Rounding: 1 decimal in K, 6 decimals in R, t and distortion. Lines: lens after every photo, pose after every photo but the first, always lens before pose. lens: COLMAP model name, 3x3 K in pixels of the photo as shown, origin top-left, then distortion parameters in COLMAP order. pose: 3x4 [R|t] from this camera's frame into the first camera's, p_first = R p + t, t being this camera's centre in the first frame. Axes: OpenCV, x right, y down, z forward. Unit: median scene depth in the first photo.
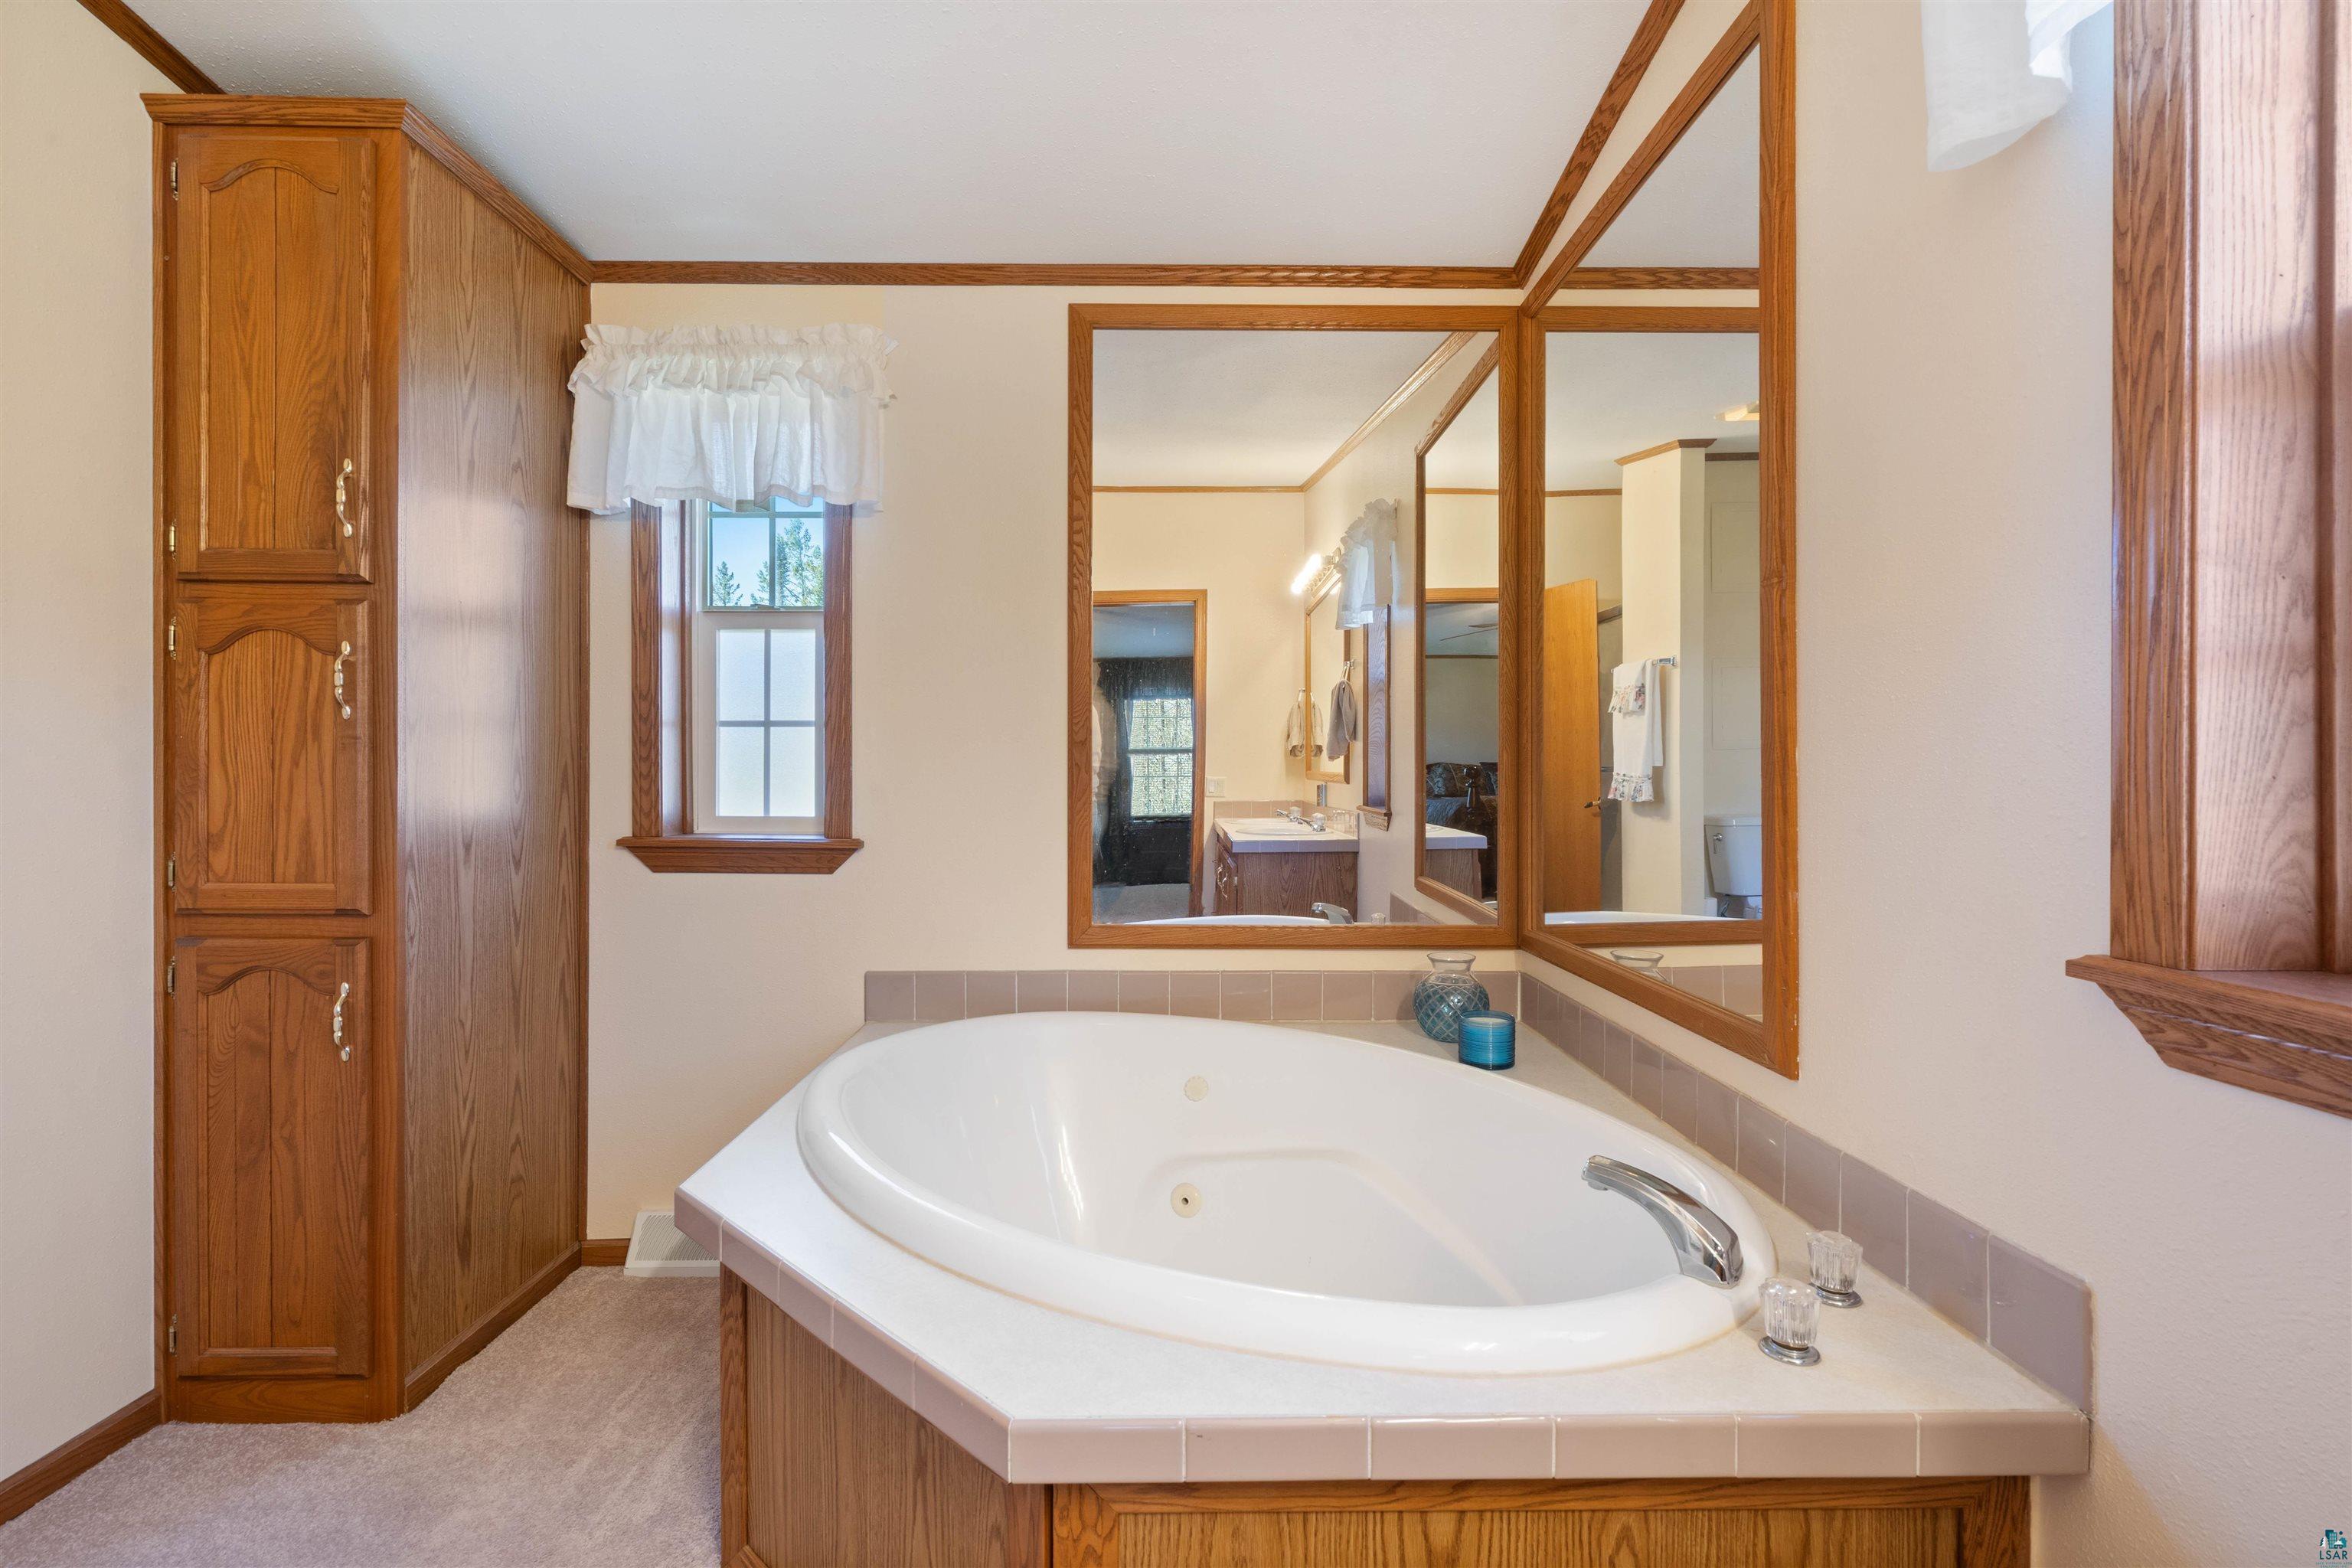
lens RADIAL K [[1084.4, 0, 1175.1], [0, 1084.4, 774.8], [0, 0, 1]] dist [-0.005365, 0.002058]
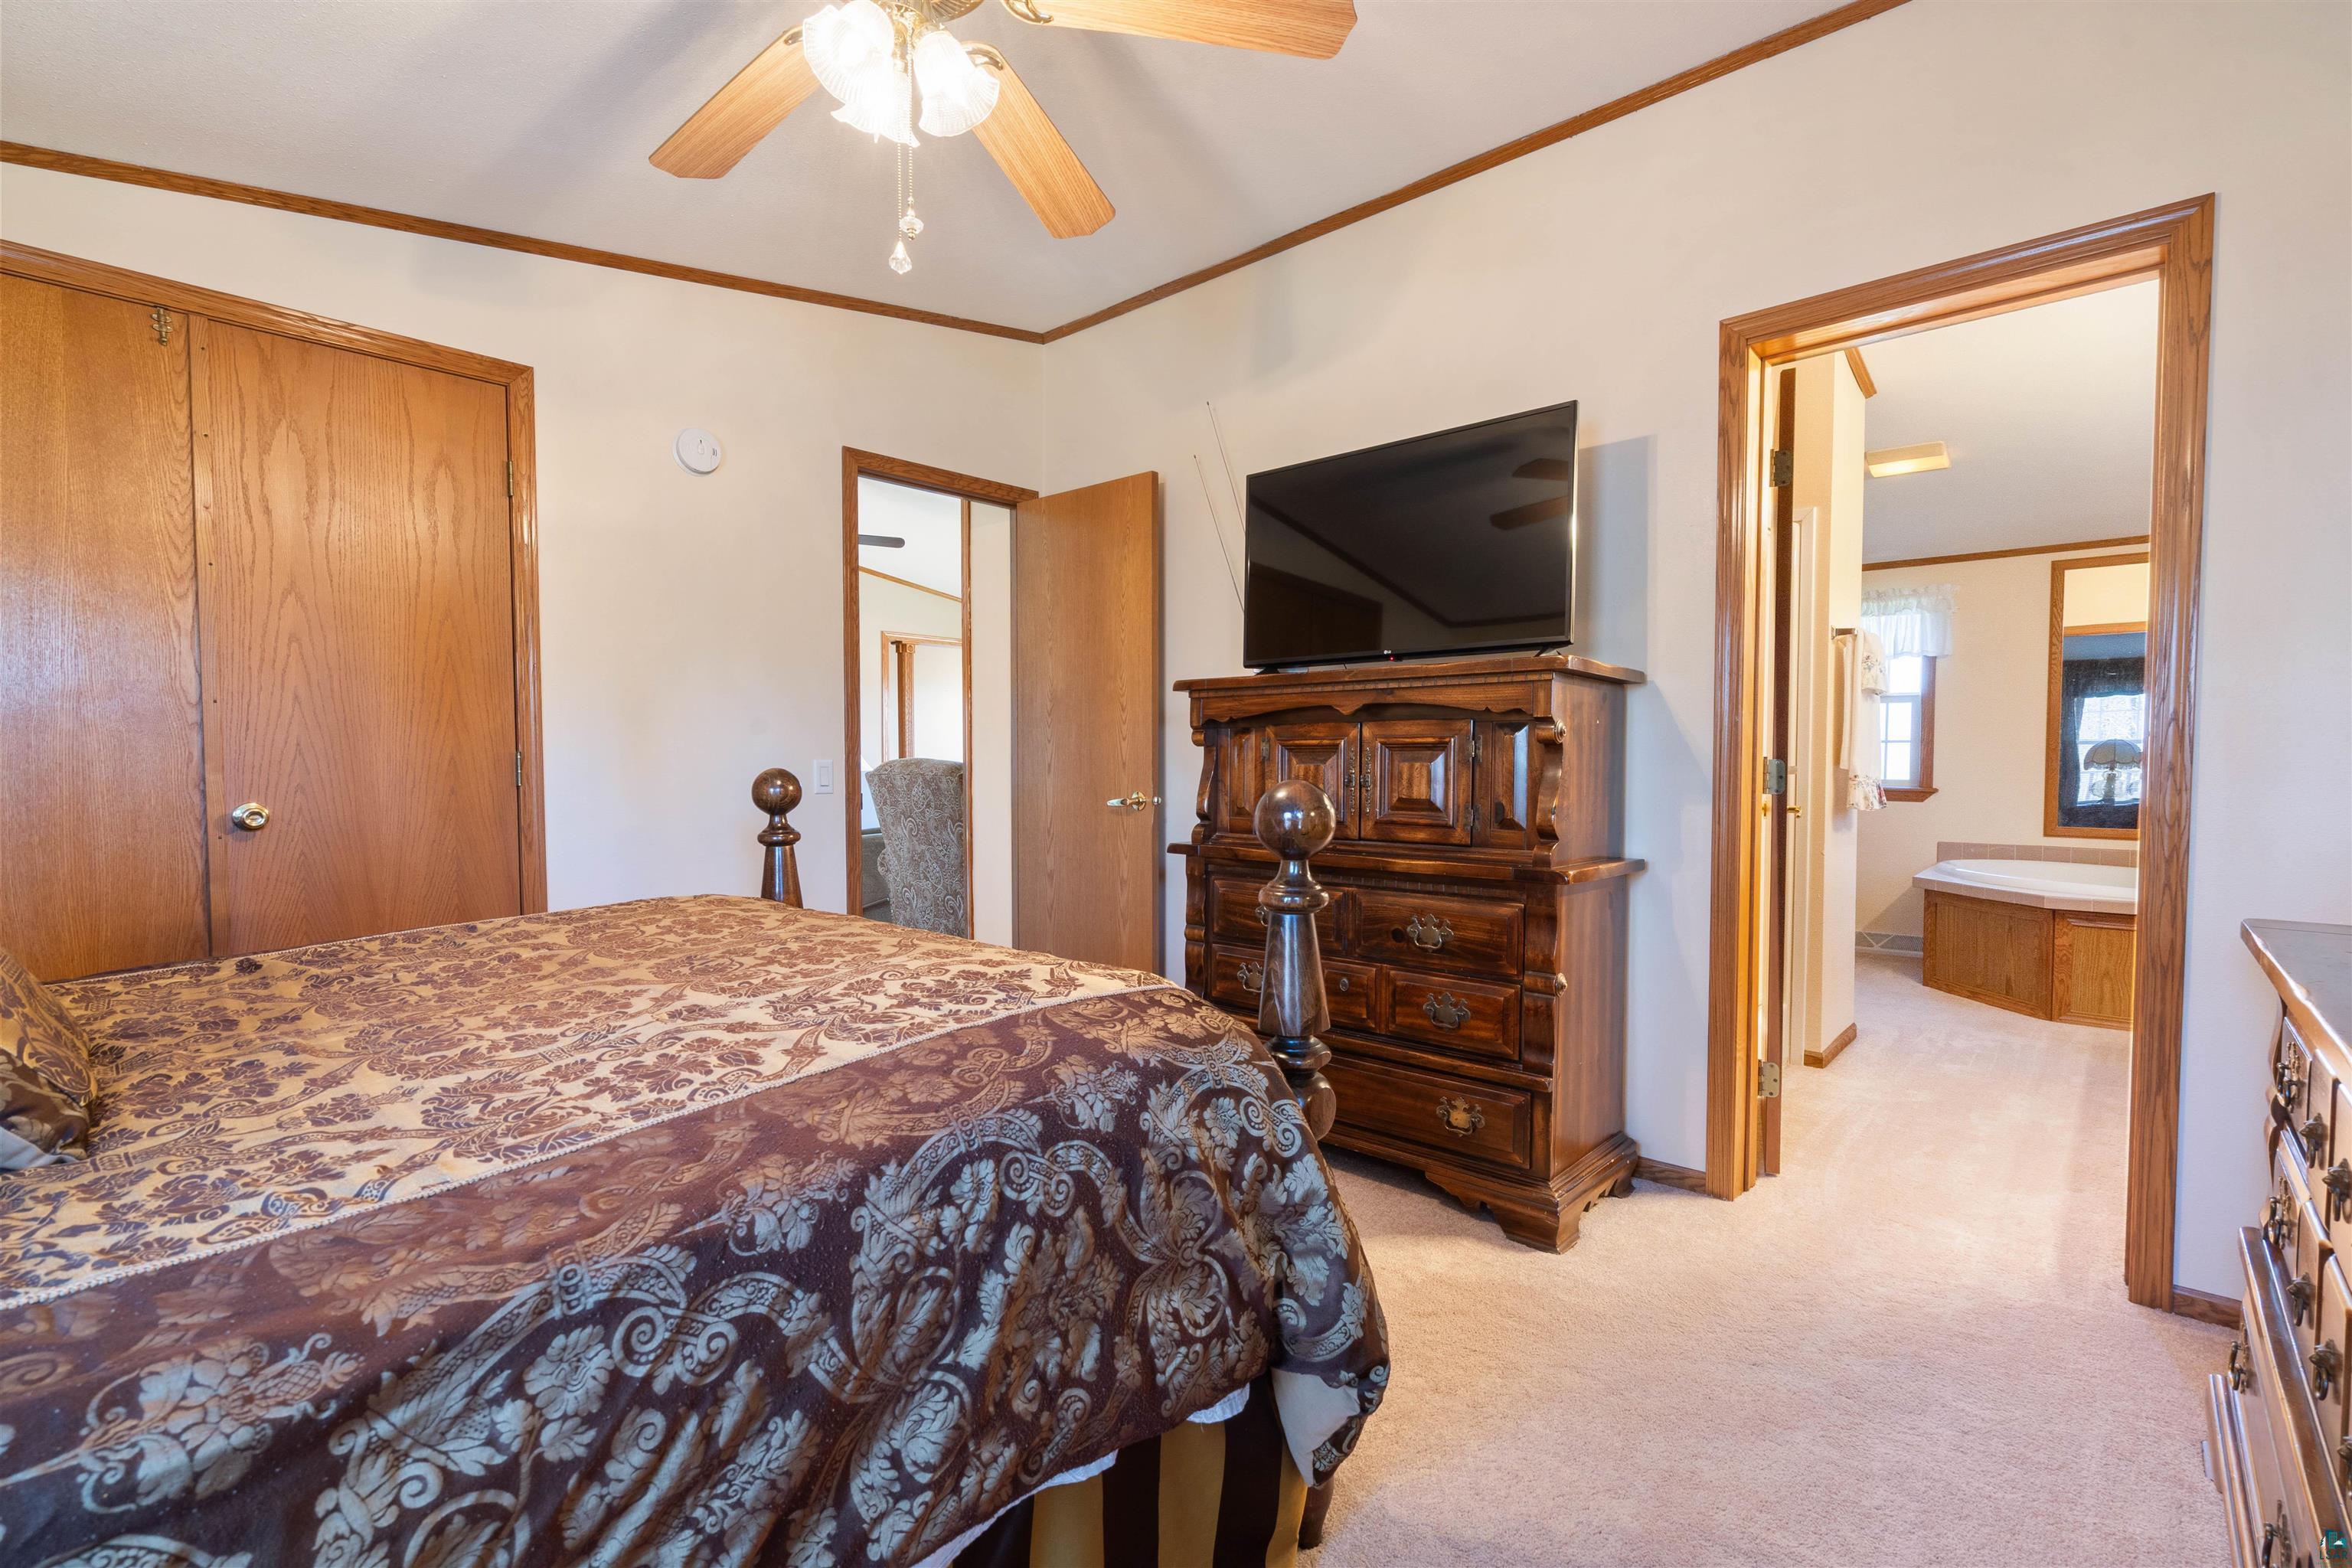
lens RADIAL K [[1084.4, 0, 1161.6], [0, 1084.4, 795.6], [0, 0, 1]] dist [-0.005365, 0.002058]
pose [[0.734942, 0.022167, -0.677767, 0.079606], [-0.002805, 0.999556, 0.029650, 0.007335], [0.678124, -0.019890, 0.734678, -1.907673]]
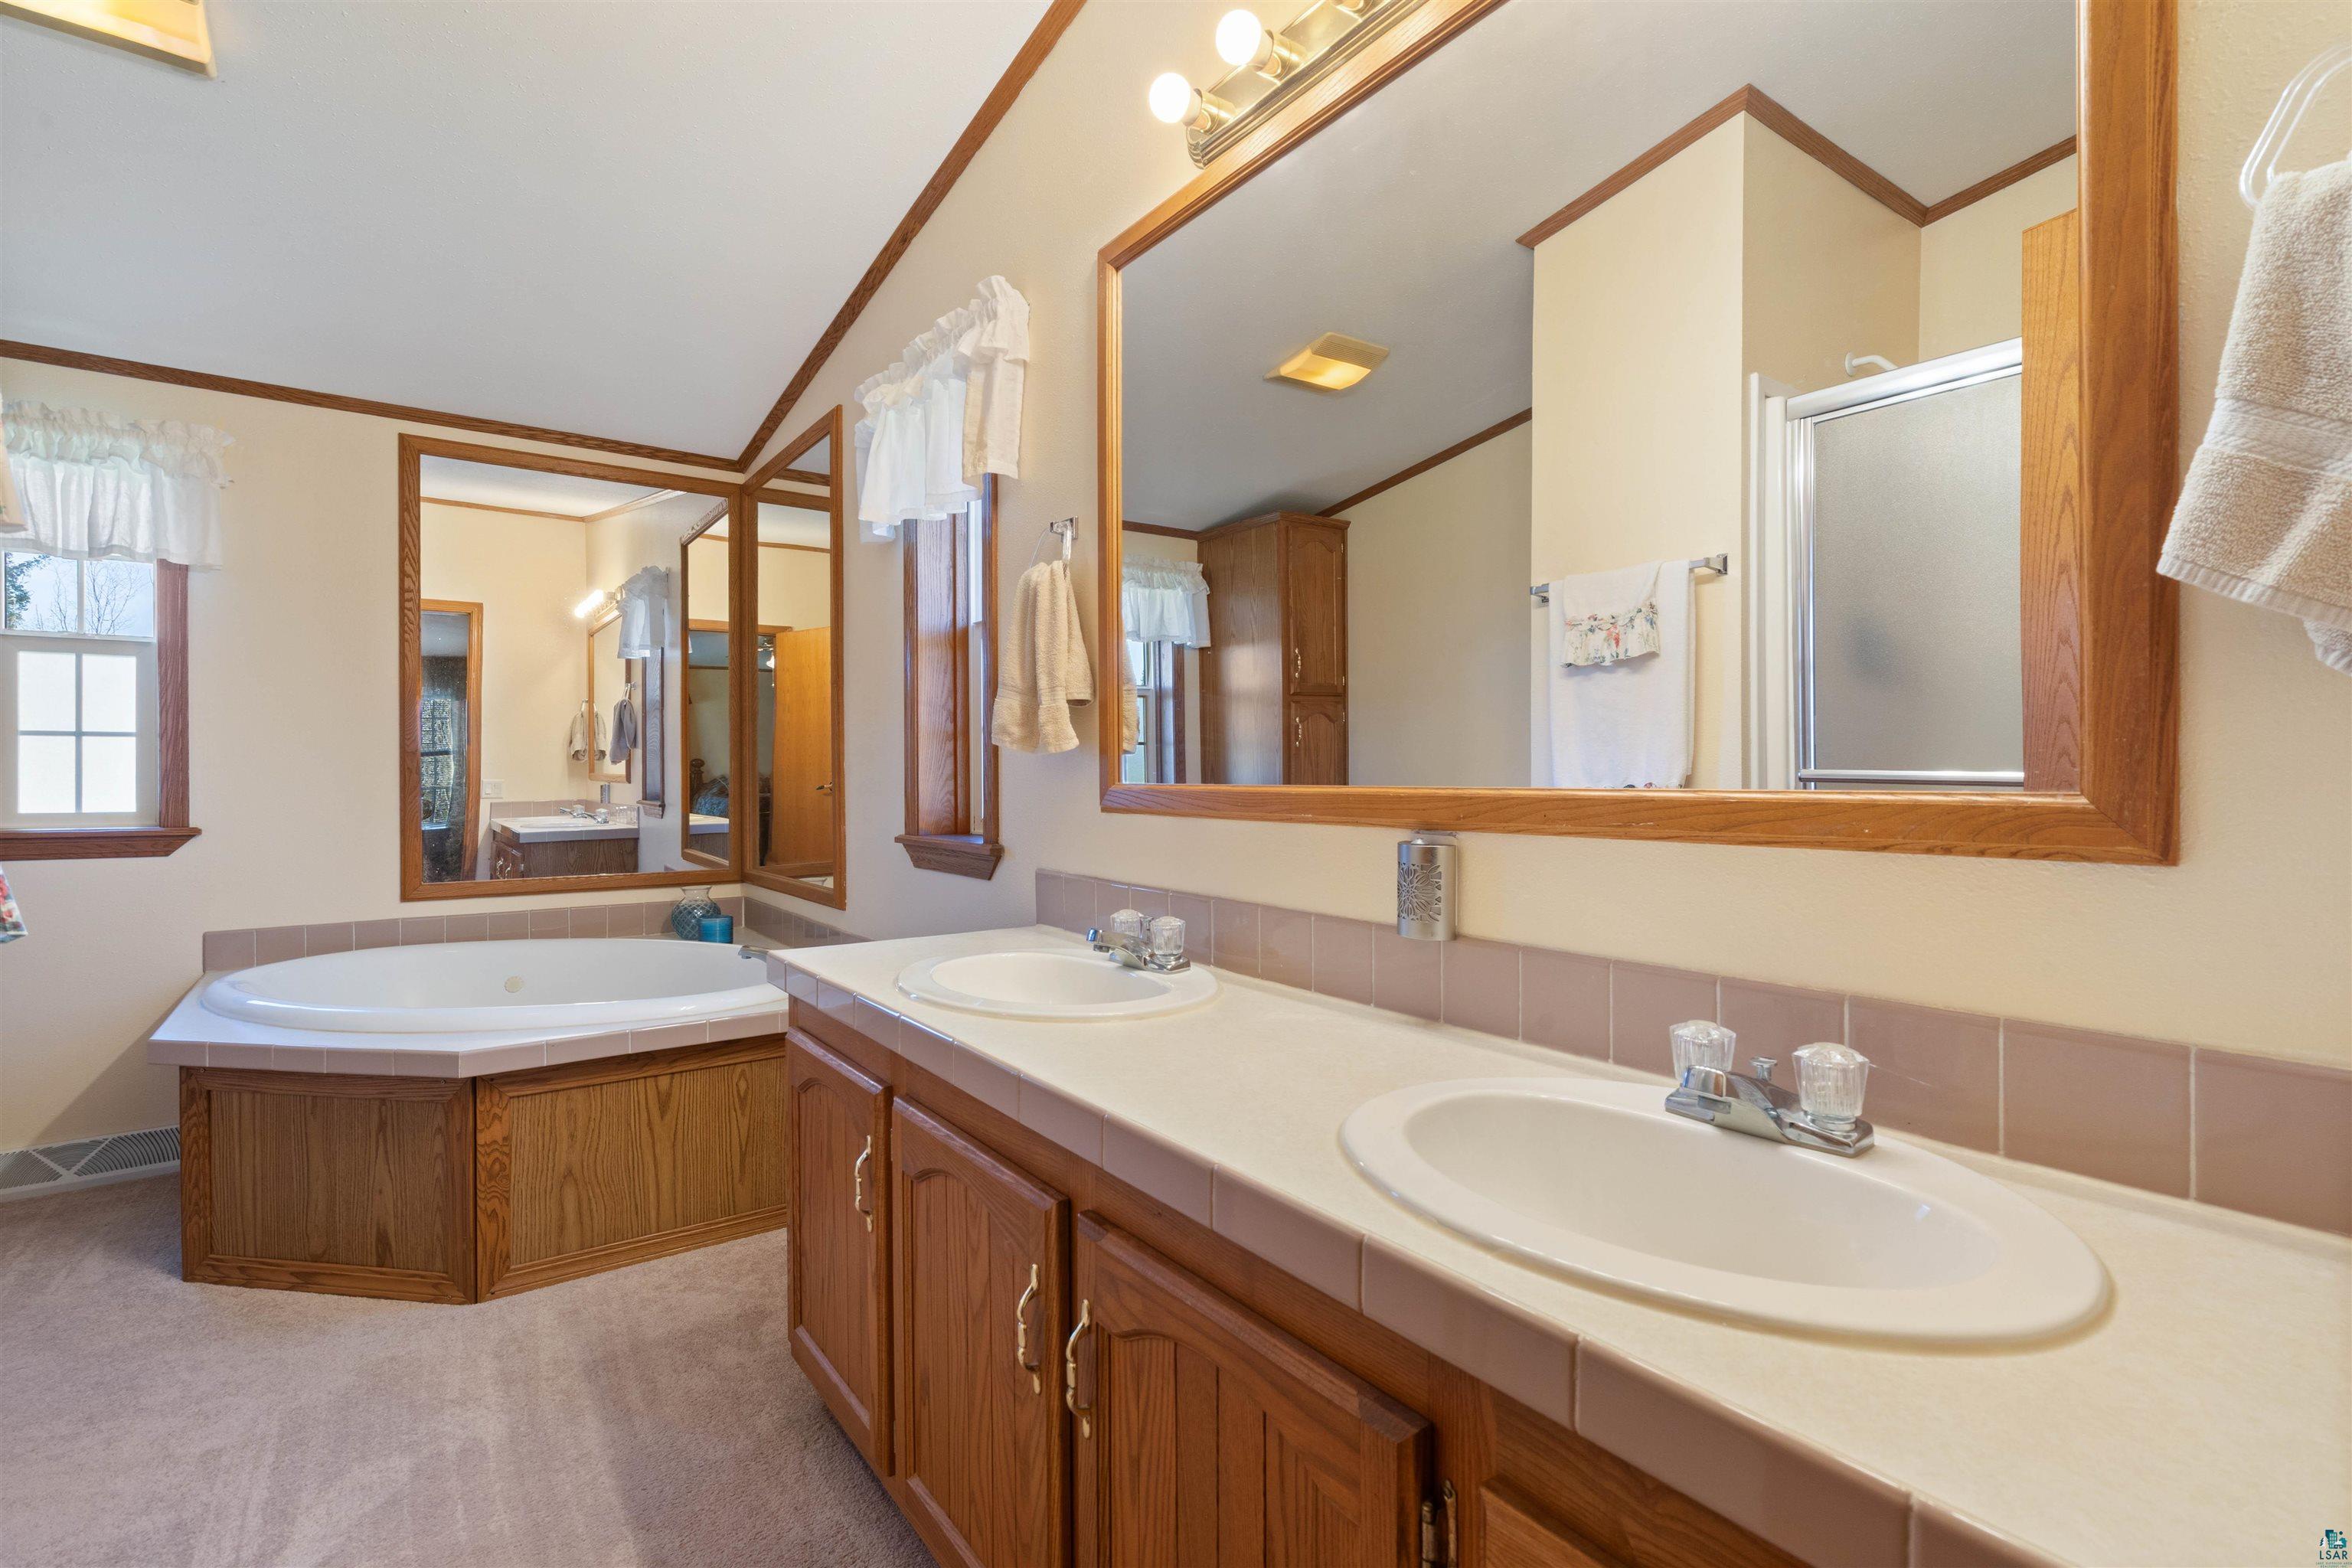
lens RADIAL K [[1084.4, 0, 1175.3], [0, 1084.4, 776.3], [0, 0, 1]] dist [-0.005365, 0.002058]
pose [[0.813773, -0.004412, 0.581166, -0.089960], [0.004768, 0.999988, 0.000915, 0.003690], [-0.581164, 0.002026, 0.813784, -0.644799]]
